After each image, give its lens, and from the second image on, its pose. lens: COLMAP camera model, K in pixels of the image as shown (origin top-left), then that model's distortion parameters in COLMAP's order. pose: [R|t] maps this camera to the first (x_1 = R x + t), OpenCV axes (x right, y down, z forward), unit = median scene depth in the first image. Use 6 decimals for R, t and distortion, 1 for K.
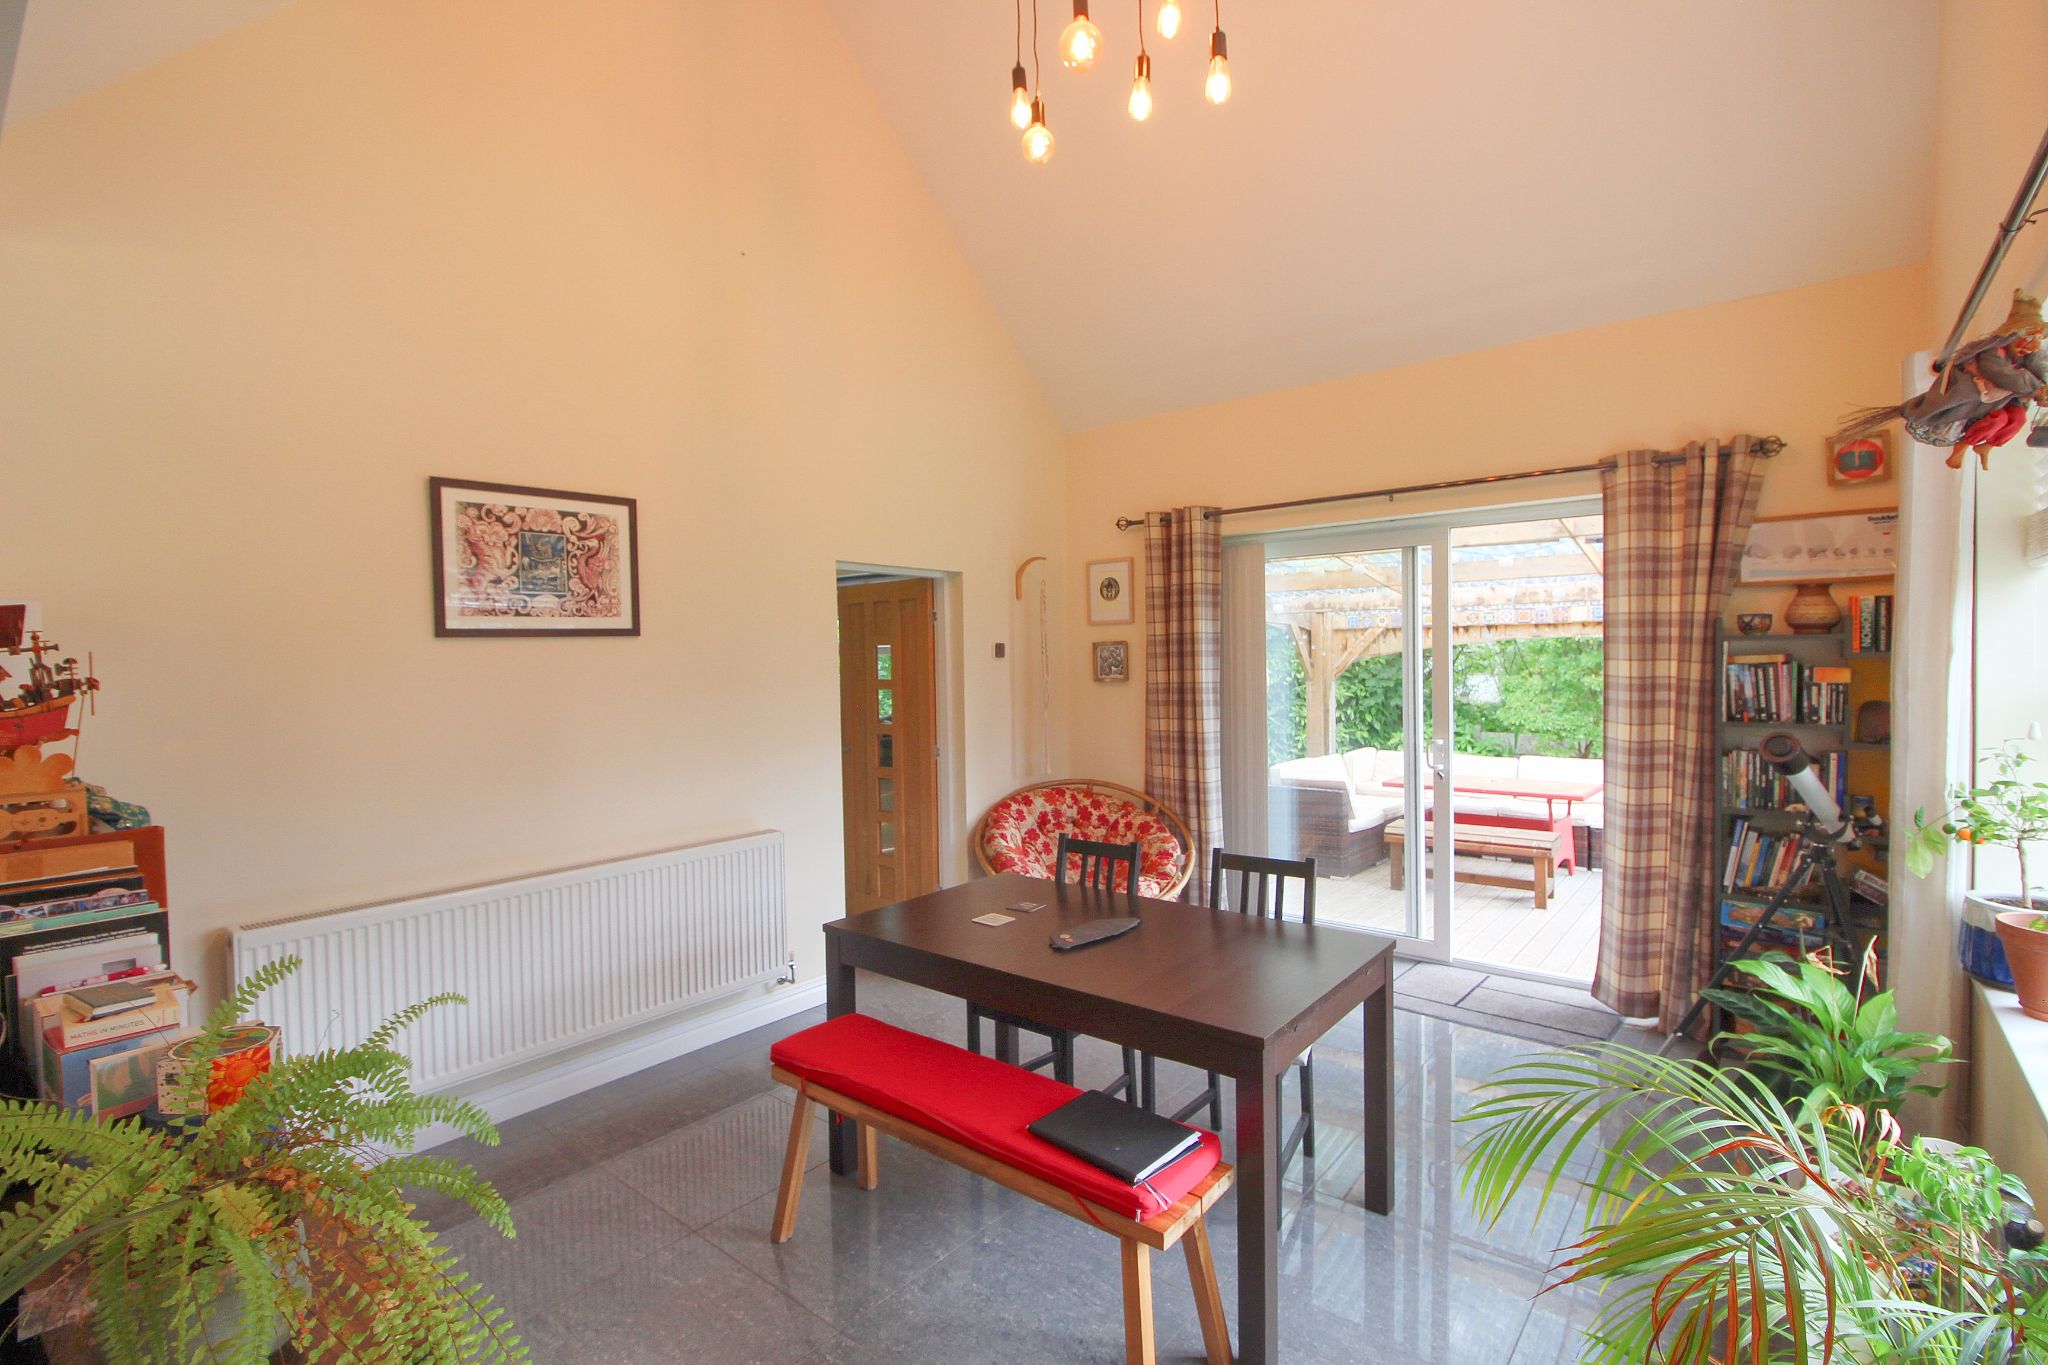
lens RADIAL K [[942.9, 0, 1030.0], [0, 942.9, 670.7], [0, 0, 1]] dist [-0.001911, -0.011862]
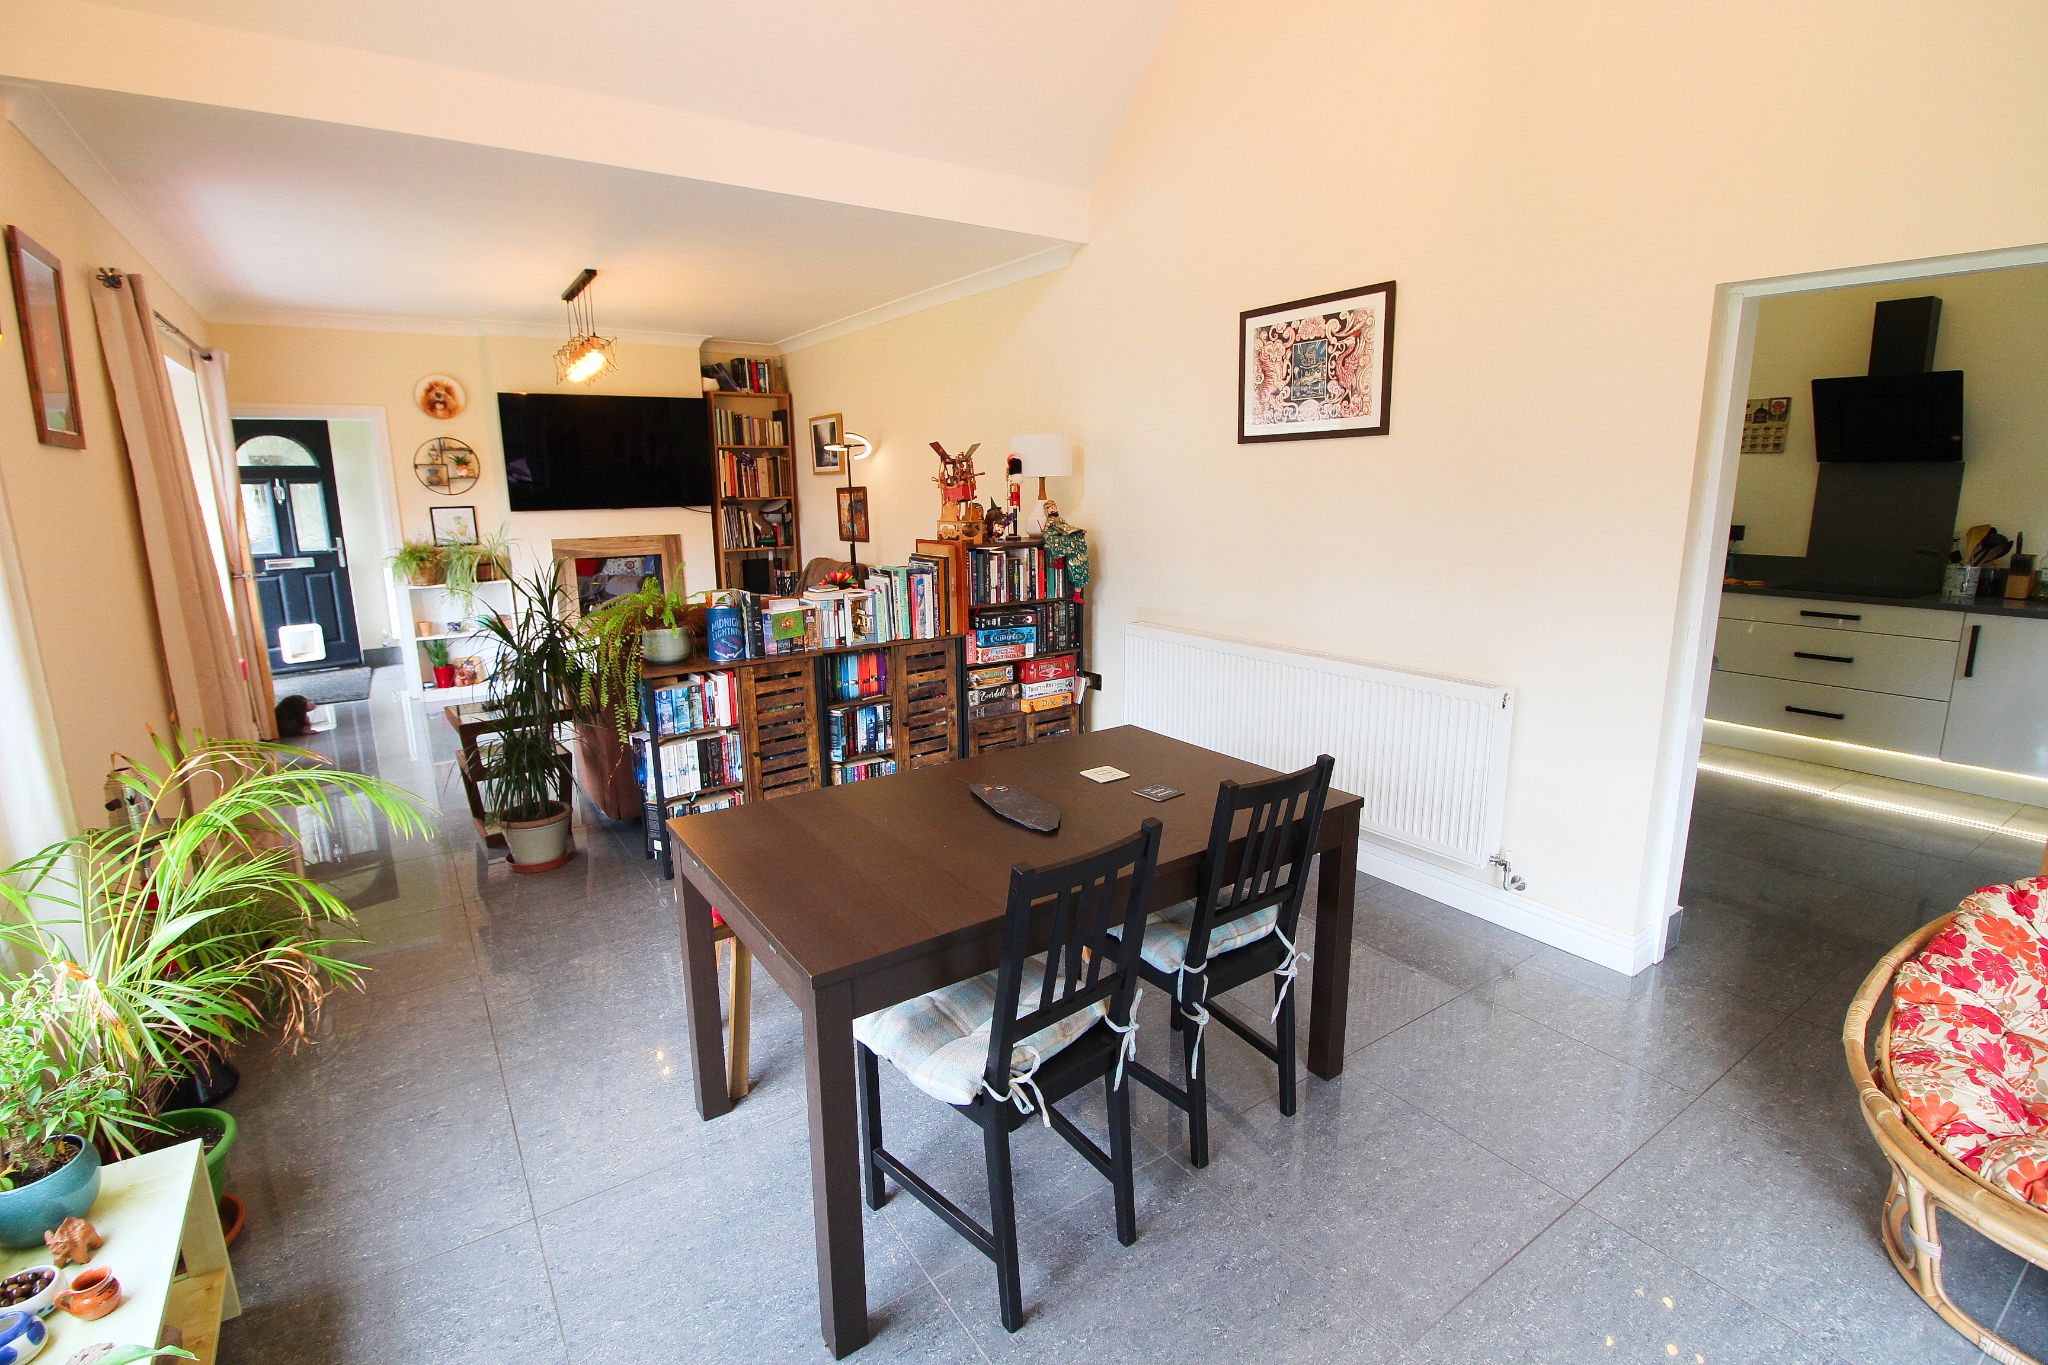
lens RADIAL K [[942.9, 0, 1019.1], [0, 942.9, 670.7], [0, 0, 1]] dist [-0.001911, -0.011862]
pose [[-0.282669, 0.213437, -0.935170, 0.588806], [0.001282, 0.975013, 0.222143, -0.015845], [0.959217, 0.061594, -0.275880, 0.882682]]
